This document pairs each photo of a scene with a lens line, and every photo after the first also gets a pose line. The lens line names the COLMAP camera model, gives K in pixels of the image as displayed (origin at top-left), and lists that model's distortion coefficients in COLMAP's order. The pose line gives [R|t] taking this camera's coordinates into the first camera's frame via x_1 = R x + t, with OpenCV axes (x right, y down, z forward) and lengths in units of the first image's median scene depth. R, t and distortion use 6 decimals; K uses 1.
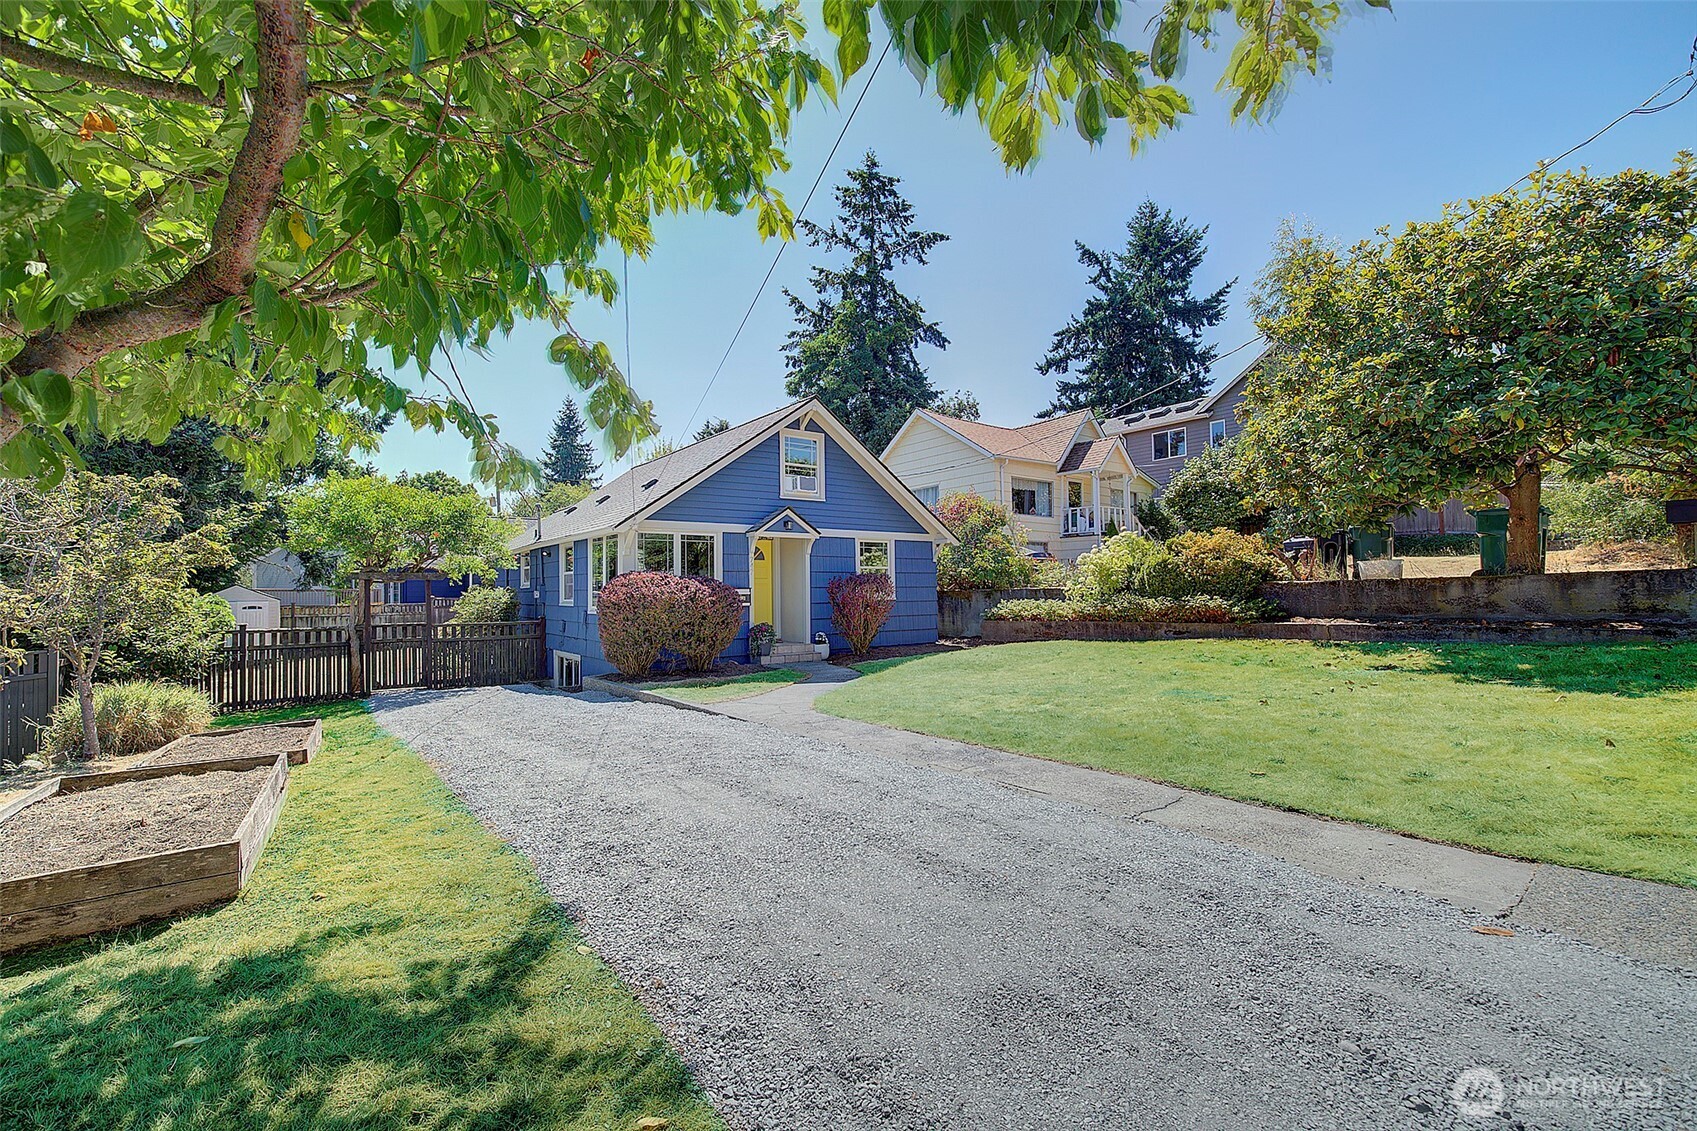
lens RADIAL K [[740.3, 0, 848.6], [0, 740.3, 571.0], [0, 0, 1]] dist [-0.017410, 0.002645]
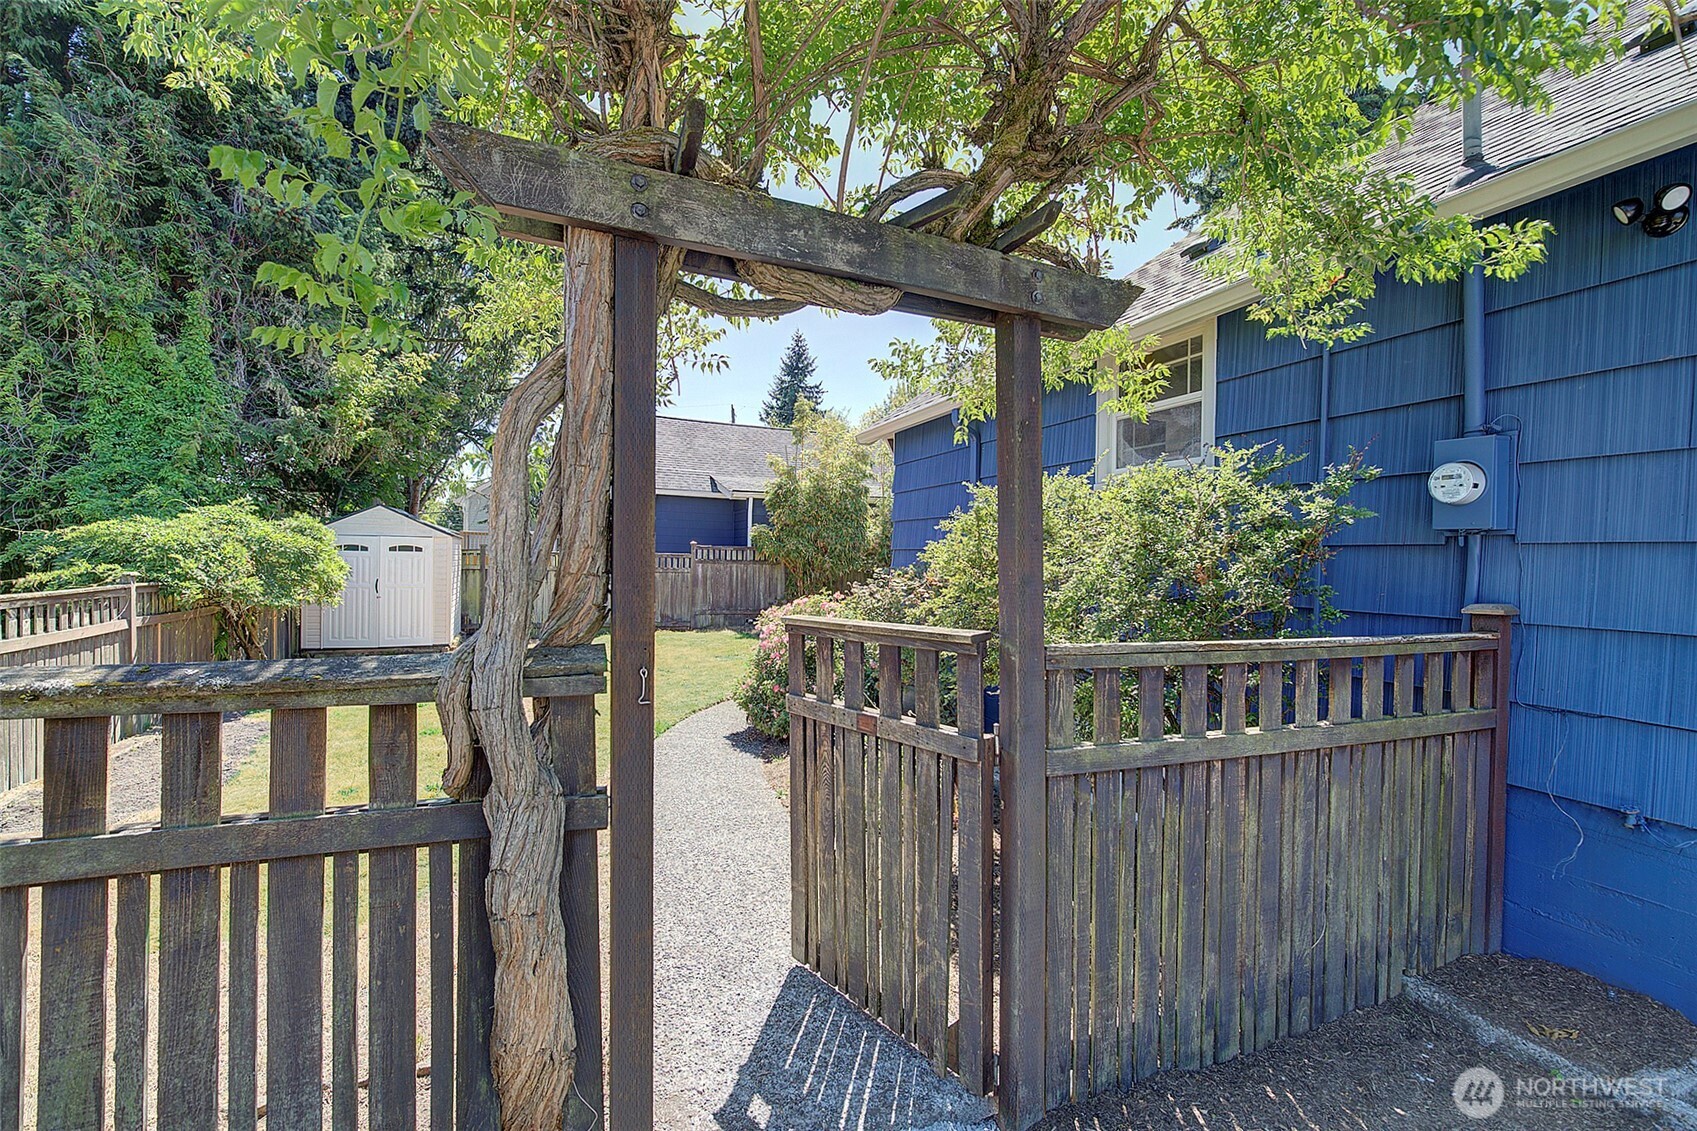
lens RADIAL K [[740.3, 0, 849.9], [0, 740.3, 564.9], [0, 0, 1]] dist [-0.017410, 0.002645]
pose [[0.969973, 0.028718, -0.241512, -0.597349], [-0.020184, 0.999084, 0.037733, 0.055577], [0.242375, -0.031725, 0.969664, 0.903348]]
